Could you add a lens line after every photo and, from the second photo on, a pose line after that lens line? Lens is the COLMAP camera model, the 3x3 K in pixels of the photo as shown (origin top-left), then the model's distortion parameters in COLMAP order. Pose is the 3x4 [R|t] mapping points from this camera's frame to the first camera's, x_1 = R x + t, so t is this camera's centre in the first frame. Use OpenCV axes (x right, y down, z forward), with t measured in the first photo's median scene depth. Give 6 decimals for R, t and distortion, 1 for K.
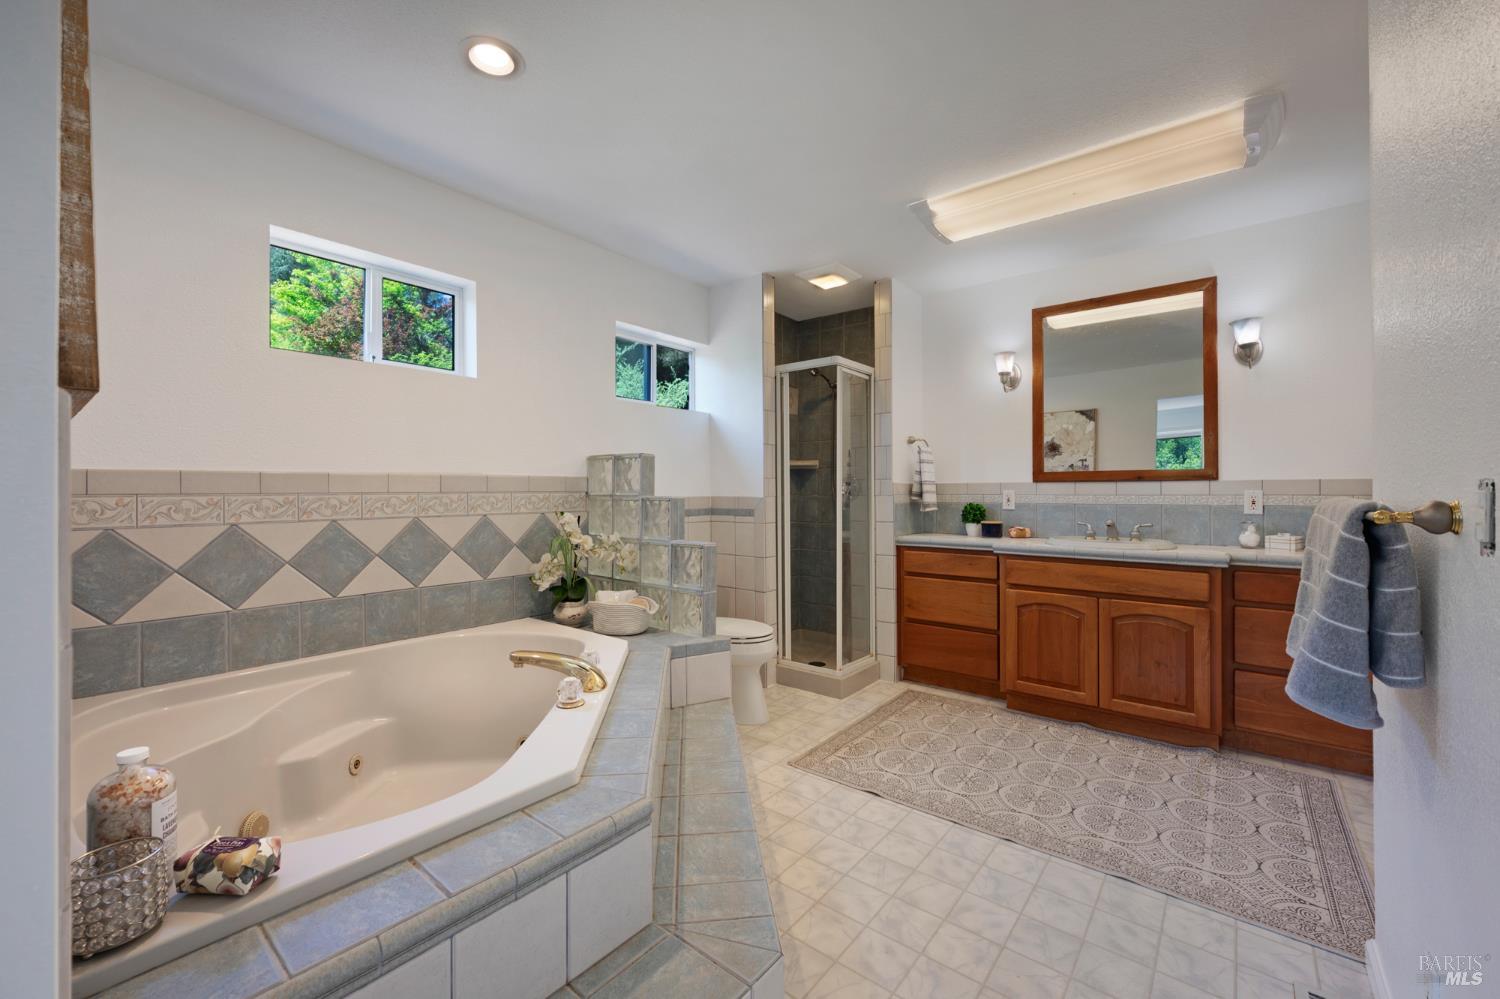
lens RADIAL K [[598.9, 0, 749.5], [0, 598.9, 499.5], [0, 0, 1]] dist [-0.003136, -0.000268]
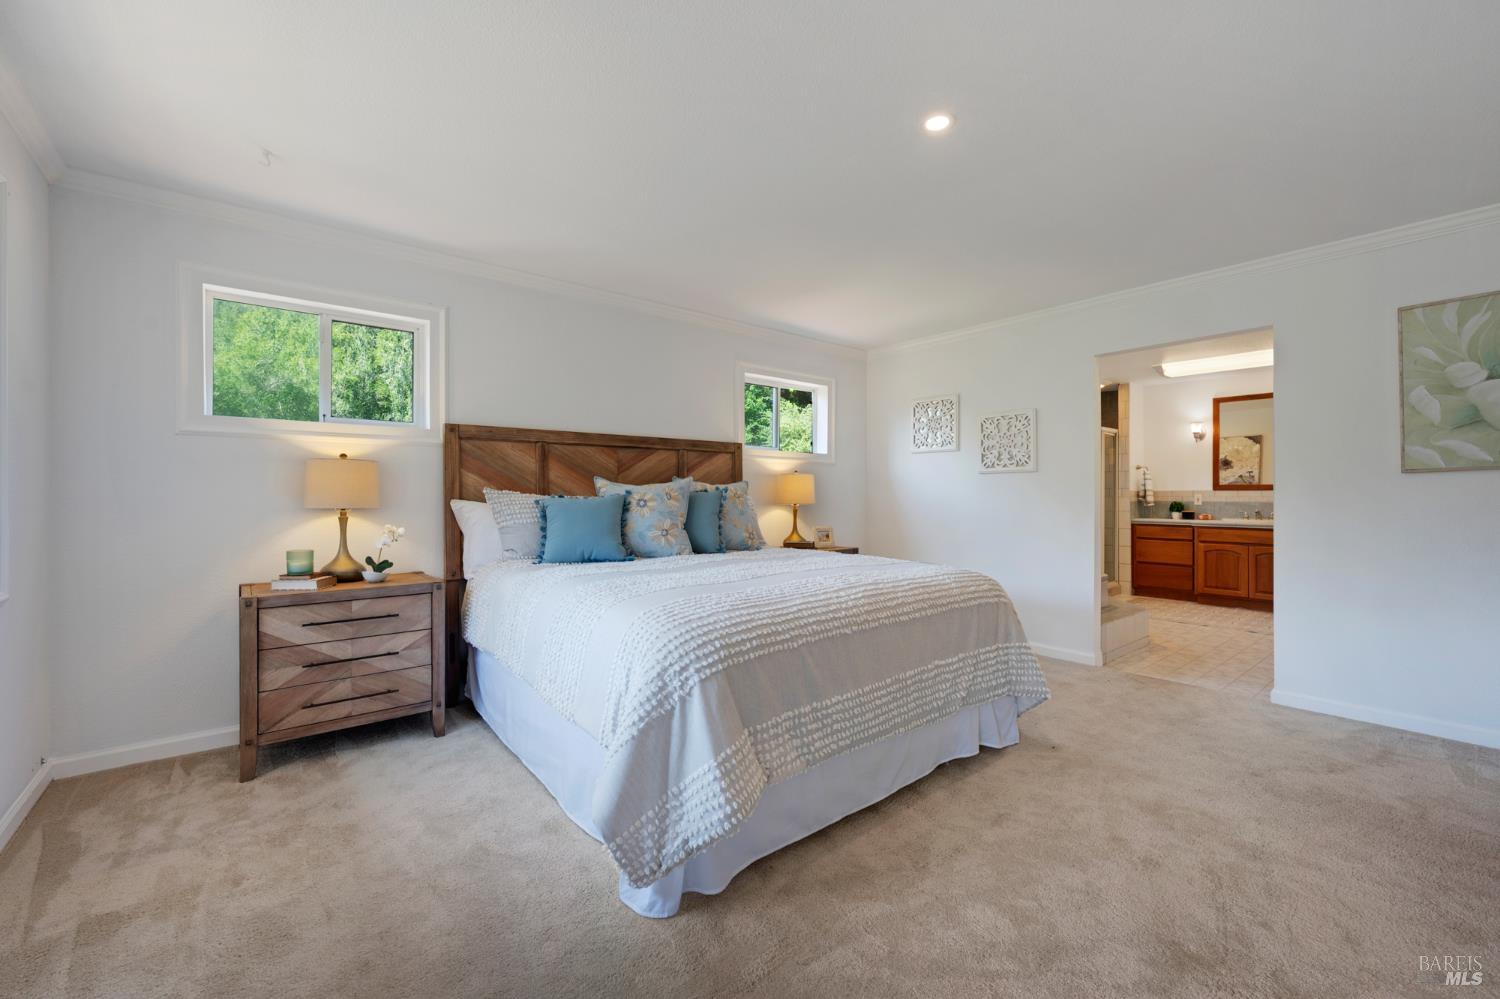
lens RADIAL K [[606.5, 0, 750.0], [0, 606.5, 499.5], [0, 0, 1]] dist [-0.003250, -0.000185]
pose [[0.979865, 0.002960, -0.199638, -0.582165], [-0.002659, 0.999995, 0.001778, 0.000538], [0.199643, -0.001211, 0.979868, -1.175120]]
